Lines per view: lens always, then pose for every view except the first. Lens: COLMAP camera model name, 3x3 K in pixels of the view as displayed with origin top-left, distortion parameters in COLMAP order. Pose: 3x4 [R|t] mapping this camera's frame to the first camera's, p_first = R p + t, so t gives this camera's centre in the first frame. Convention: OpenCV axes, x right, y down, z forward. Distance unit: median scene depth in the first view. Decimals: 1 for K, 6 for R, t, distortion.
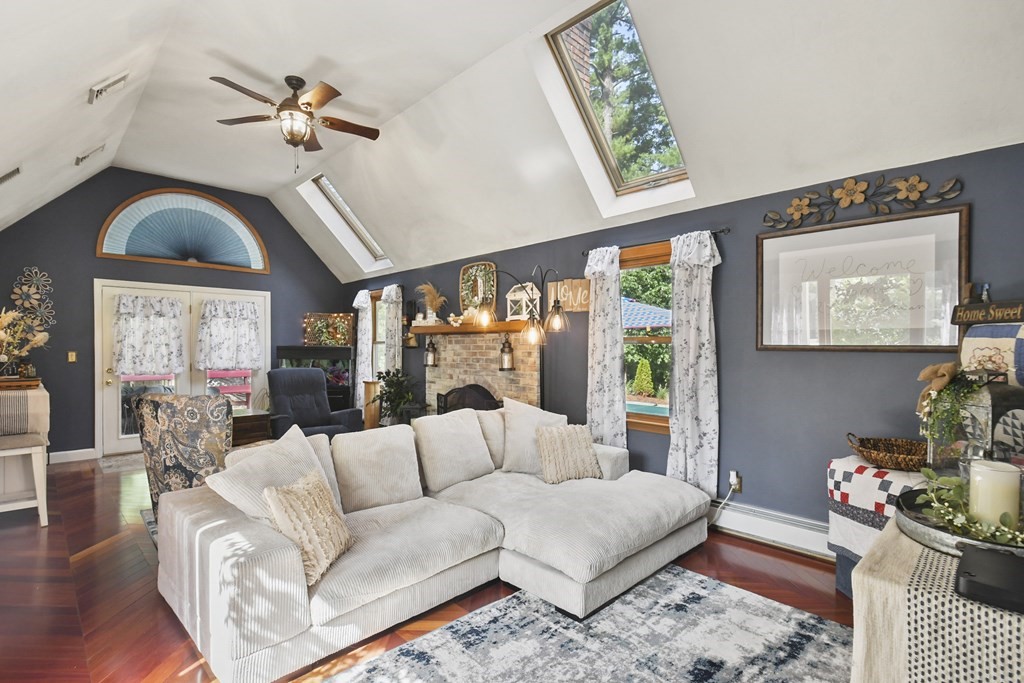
lens RADIAL K [[478.7, 0, 502.6], [0, 478.7, 348.7], [0, 0, 1]] dist [-0.000647, -0.001193]
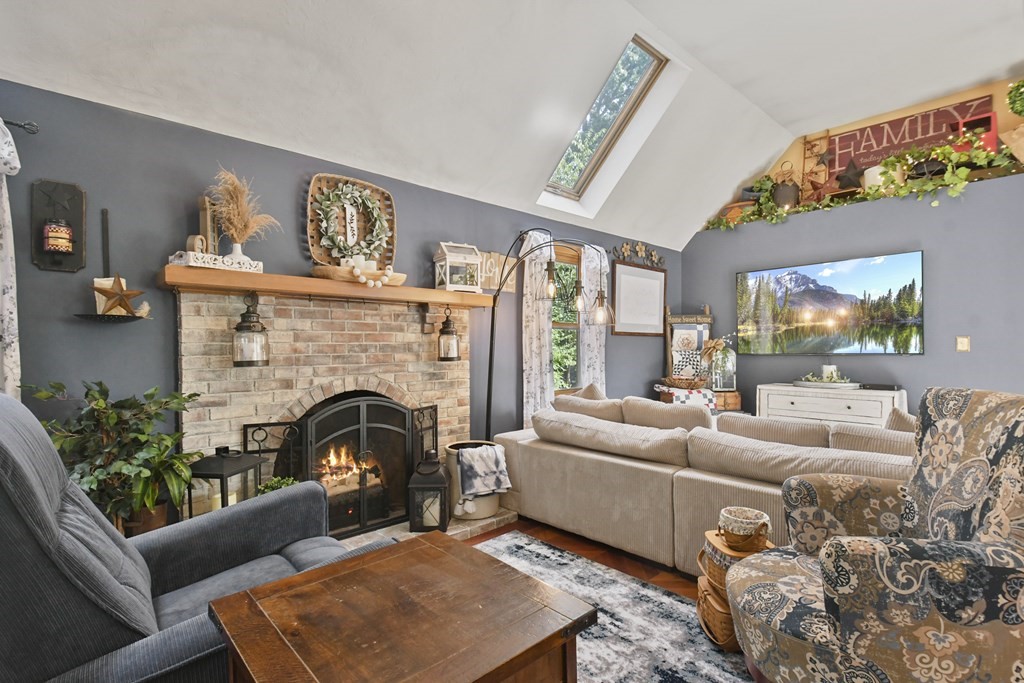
lens RADIAL K [[478.7, 0, 496.8], [0, 478.7, 359.8], [0, 0, 1]] dist [-0.000647, -0.001193]
pose [[0.032611, -0.027579, 0.999088, -0.724915], [0.011416, 0.999564, 0.027219, 0.027323], [-0.999403, 0.010517, 0.032912, 0.937144]]
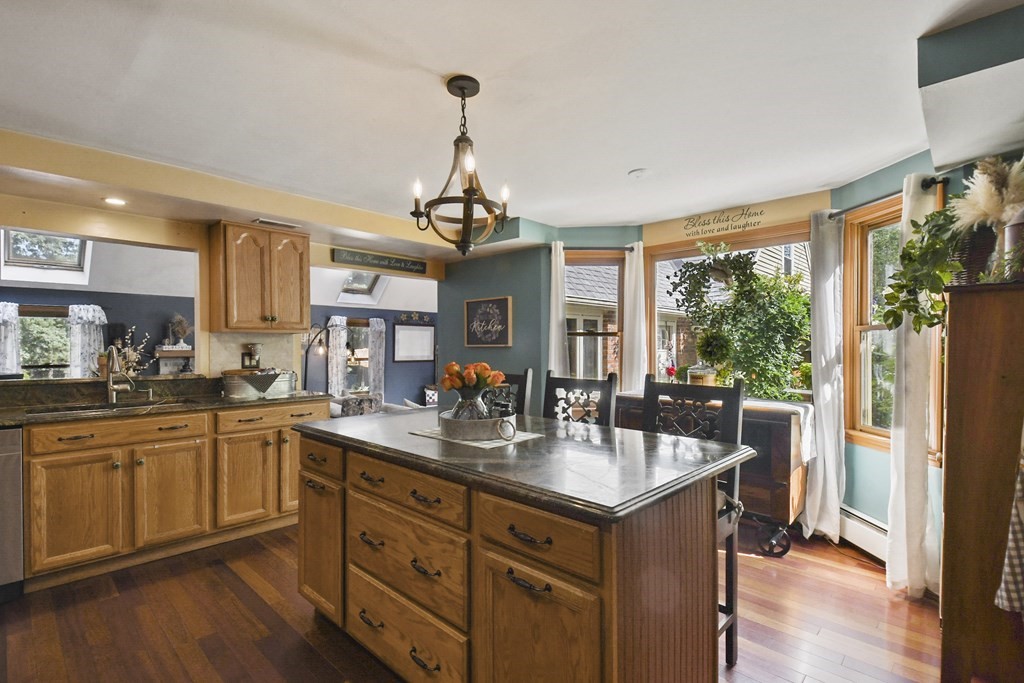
lens RADIAL K [[478.7, 0, 505.0], [0, 478.7, 348.3], [0, 0, 1]] dist [-0.000647, -0.001193]
pose [[-0.043120, -0.006069, 0.999051, -1.705493], [0.007083, 0.999955, 0.006380, -0.068972], [-0.999045, 0.007351, -0.043075, 0.315294]]
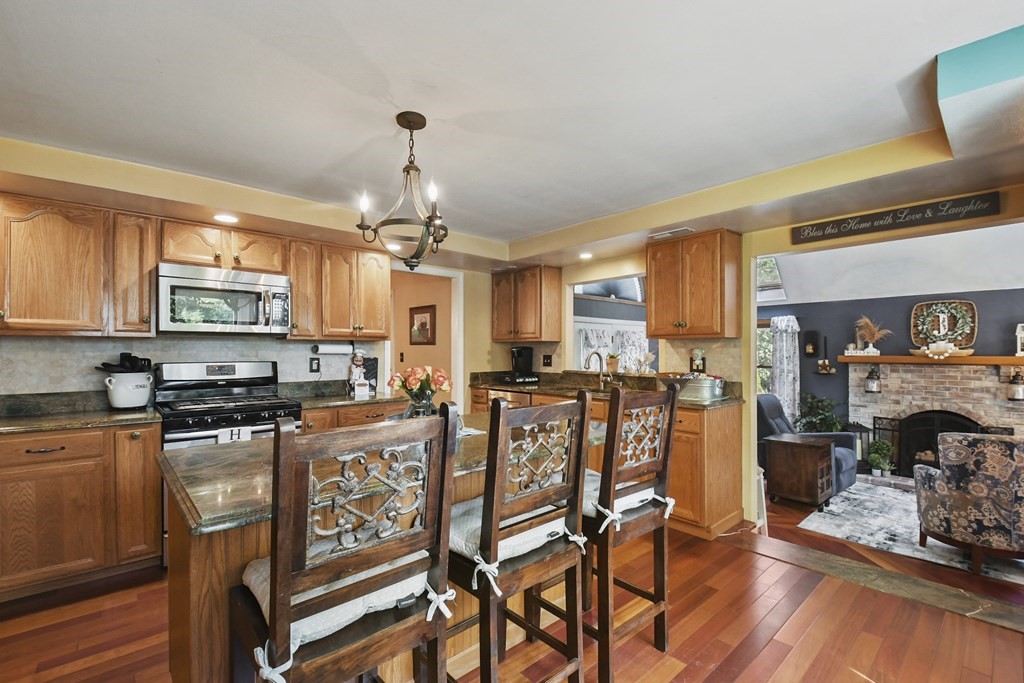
lens RADIAL K [[457.4, 0, 508.0], [0, 457.4, 350.1], [0, 0, 1]] dist [-0.002543, -0.002553]
pose [[0.999717, -0.001943, -0.023710, -1.198129], [0.001720, 0.999954, -0.009418, -0.065550], [0.023727, 0.009374, 0.999675, -0.092655]]
